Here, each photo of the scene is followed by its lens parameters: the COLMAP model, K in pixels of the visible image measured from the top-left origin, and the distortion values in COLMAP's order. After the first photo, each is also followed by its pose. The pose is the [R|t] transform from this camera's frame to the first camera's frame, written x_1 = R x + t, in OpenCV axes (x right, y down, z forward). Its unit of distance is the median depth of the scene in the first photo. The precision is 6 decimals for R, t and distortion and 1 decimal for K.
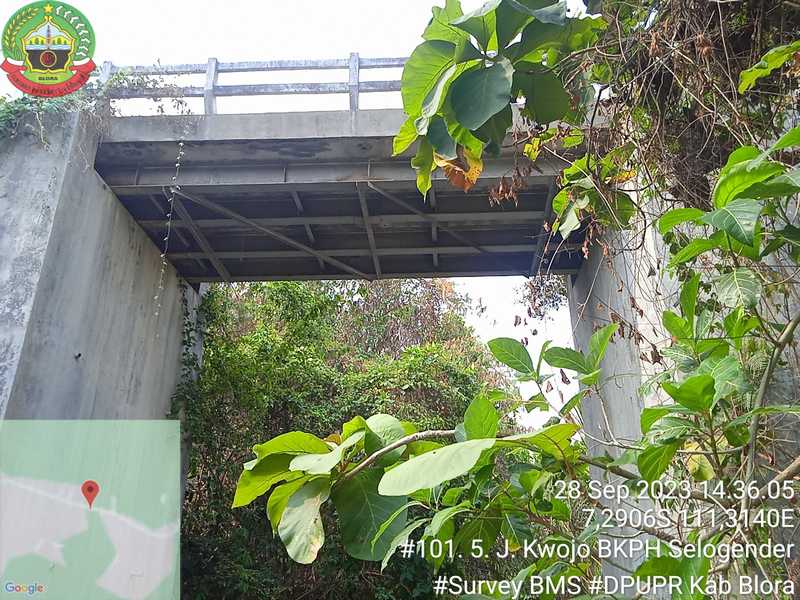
lens RADIAL K [[657.9, 0, 401.2], [0, 657.9, 311.1], [0, 0, 1]] dist [0.053779, -0.072010]
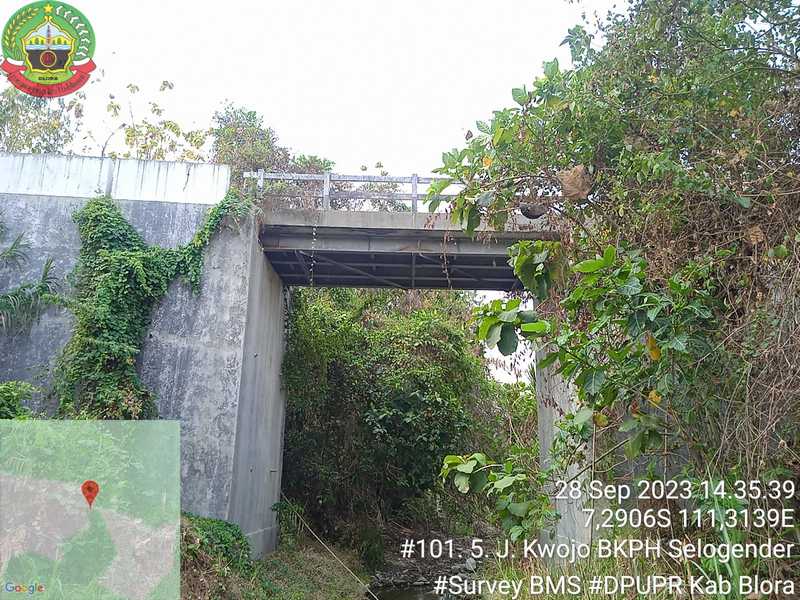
lens RADIAL K [[657.9, 0, 392.2], [0, 657.9, 315.2], [0, 0, 1]] dist [0.053779, -0.072010]
pose [[0.998633, 0.033836, 0.039853, -0.182568], [-0.040213, 0.984279, 0.171984, -0.328119], [-0.033407, -0.173351, 0.984293, -0.669565]]
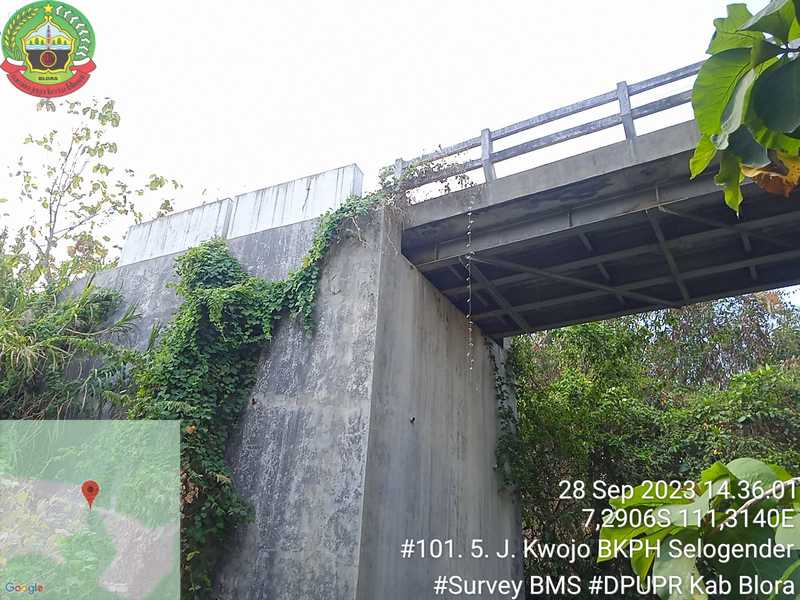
lens RADIAL K [[657.9, 0, 397.3], [0, 657.9, 309.4], [0, 0, 1]] dist [0.053779, -0.072010]
pose [[0.891514, -0.168838, -0.420353, -0.010996], [0.138801, 0.985125, -0.101304, -0.006875], [0.431205, 0.031969, 0.901688, -0.016989]]
